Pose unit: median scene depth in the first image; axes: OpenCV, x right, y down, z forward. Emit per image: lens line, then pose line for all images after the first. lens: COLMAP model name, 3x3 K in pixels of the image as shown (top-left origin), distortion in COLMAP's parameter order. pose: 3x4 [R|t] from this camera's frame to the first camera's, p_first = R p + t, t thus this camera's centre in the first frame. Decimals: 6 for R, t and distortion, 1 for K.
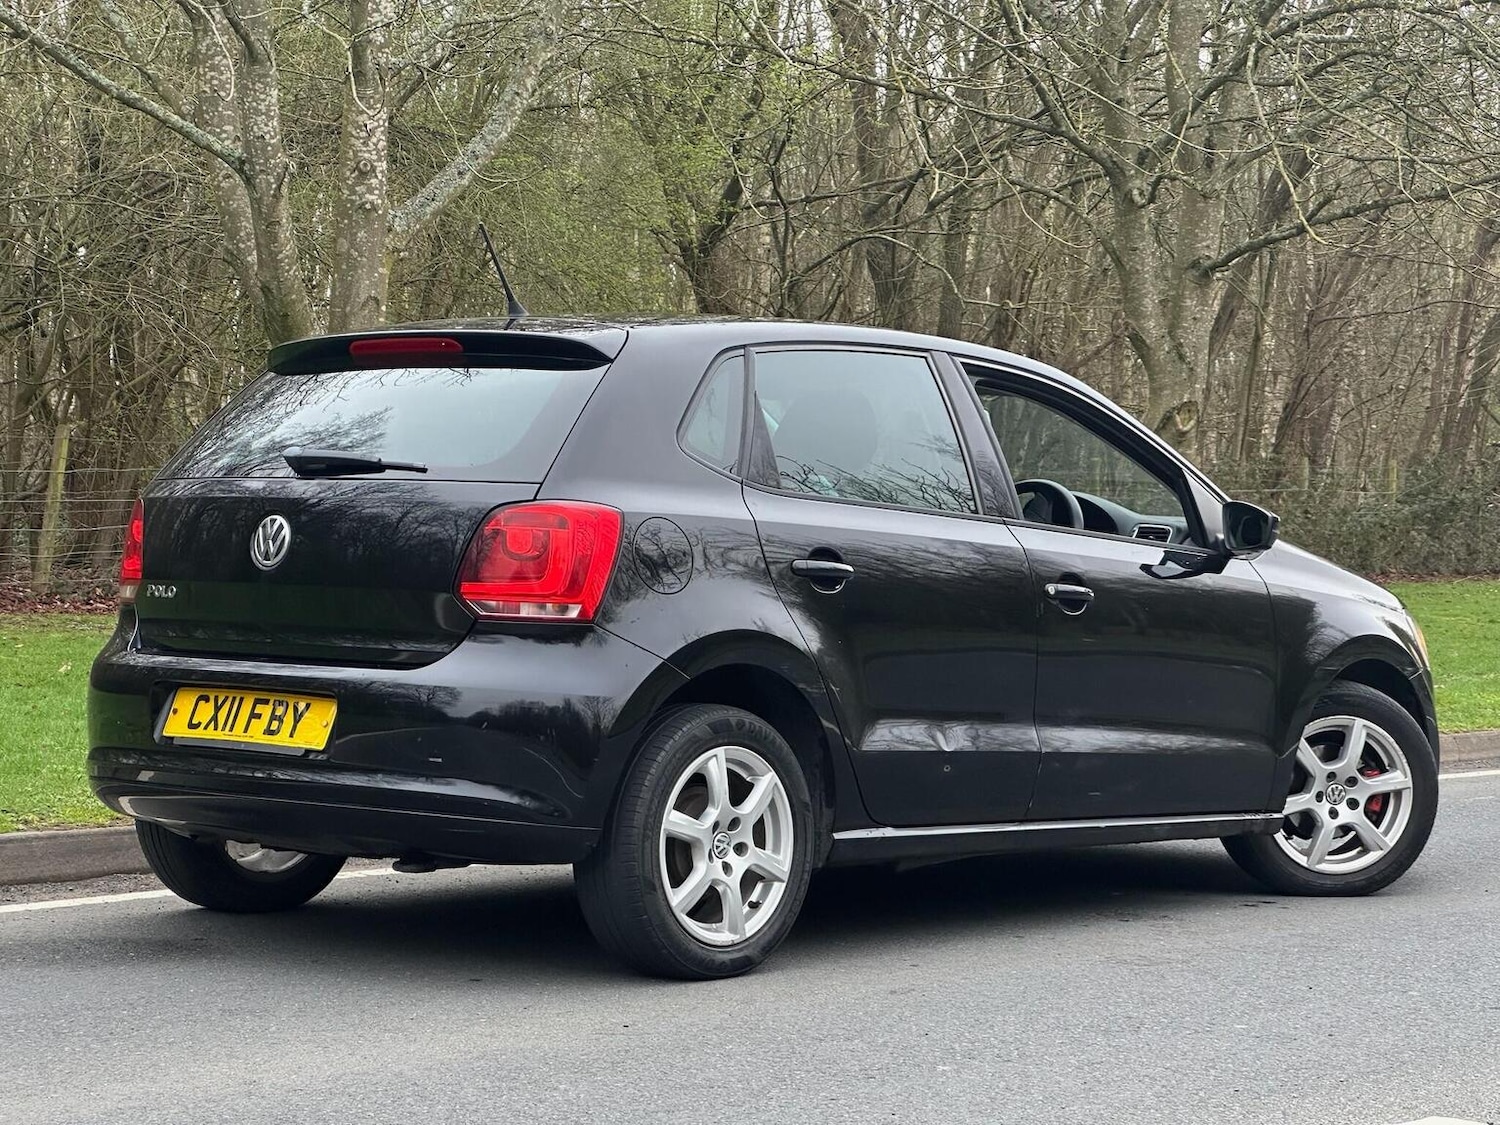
lens RADIAL K [[3253.1, 0, 781.3], [0, 3253.1, 509.1], [0, 0, 1]] dist [-0.238025, 7.431344]
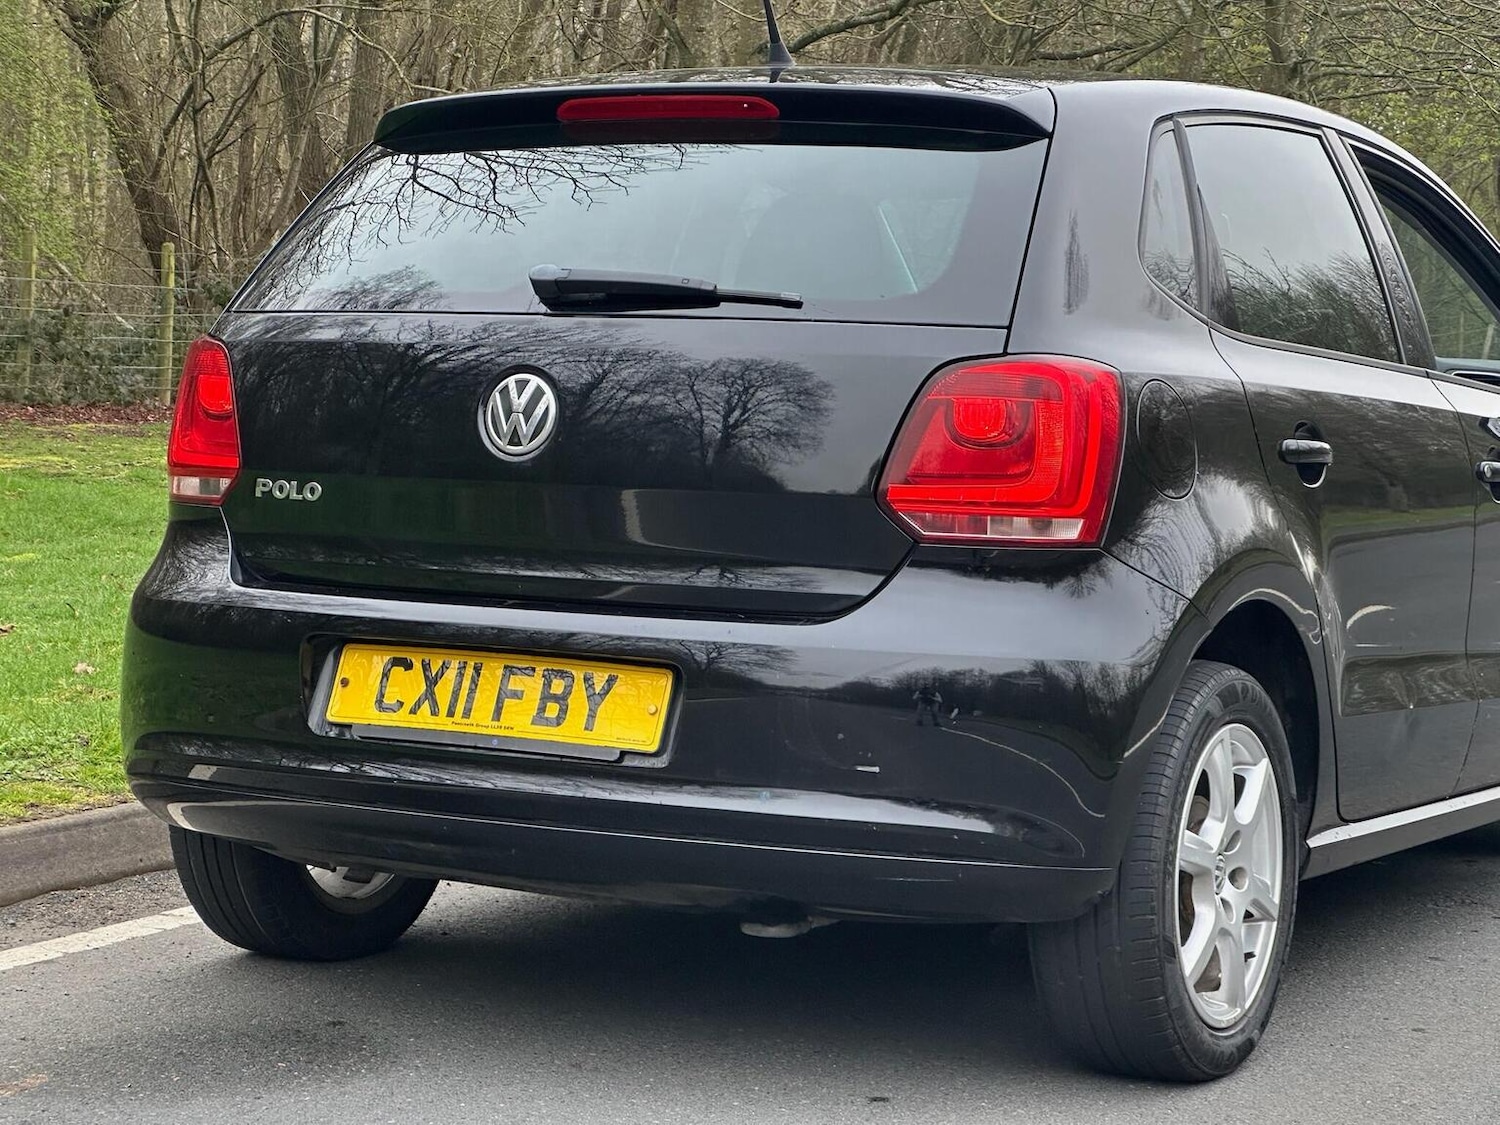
lens RADIAL K [[3253.1, 0, 781.3], [0, 3253.1, 509.1], [0, 0, 1]] dist [-0.238025, 7.431344]
pose [[0.974735, -0.011767, 0.223054, -0.249008], [-0.002170, 0.998065, 0.062139, -0.011315], [-0.223354, -0.061053, 0.972824, 0.376337]]
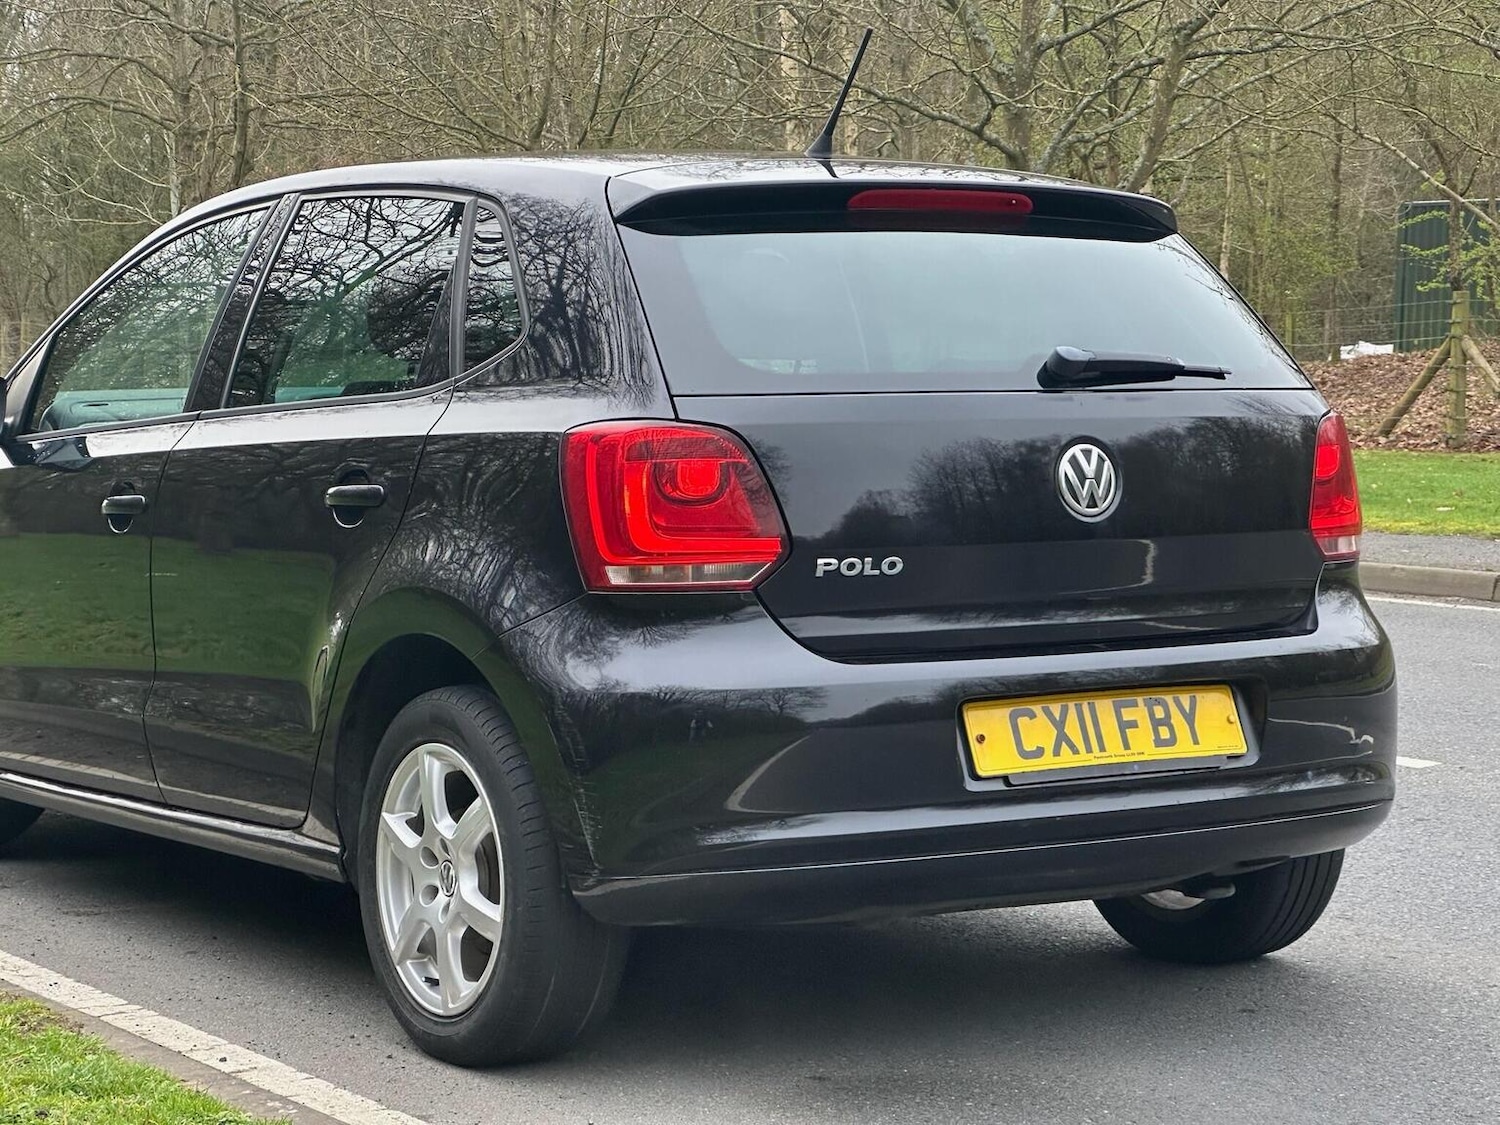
lens RADIAL K [[3359.1, 0, 744.5], [0, 3359.1, 539.9], [0, 0, 1]] dist [-0.273279, 8.548016]
pose [[0.239030, -0.065375, 0.968809, -0.890810], [0.004675, 0.997797, 0.066177, -0.026342], [-0.971001, -0.011290, 0.238809, 0.900362]]
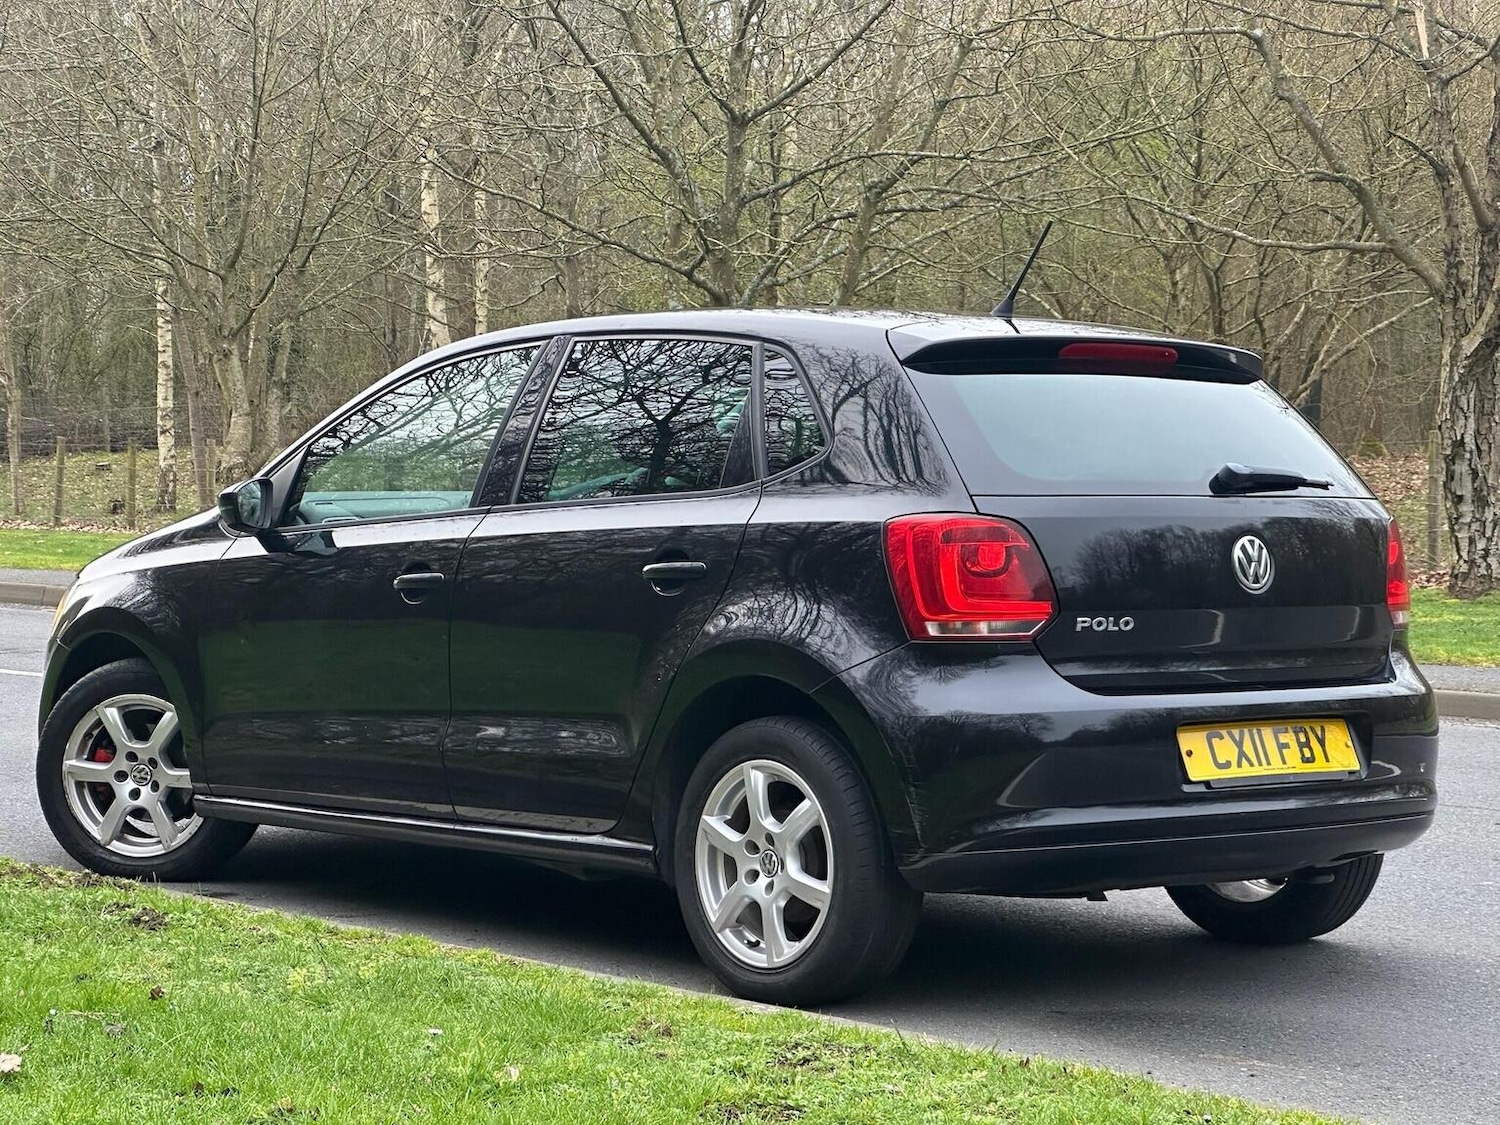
lens RADIAL K [[3253.1, 0, 781.3], [0, 3253.1, 509.1], [0, 0, 1]] dist [-0.238025, 7.431344]
pose [[0.107501, -0.017714, 0.994047, -1.123154], [-0.010274, 0.999768, 0.018927, -0.022774], [-0.994152, -0.012248, 0.107294, 1.038782]]
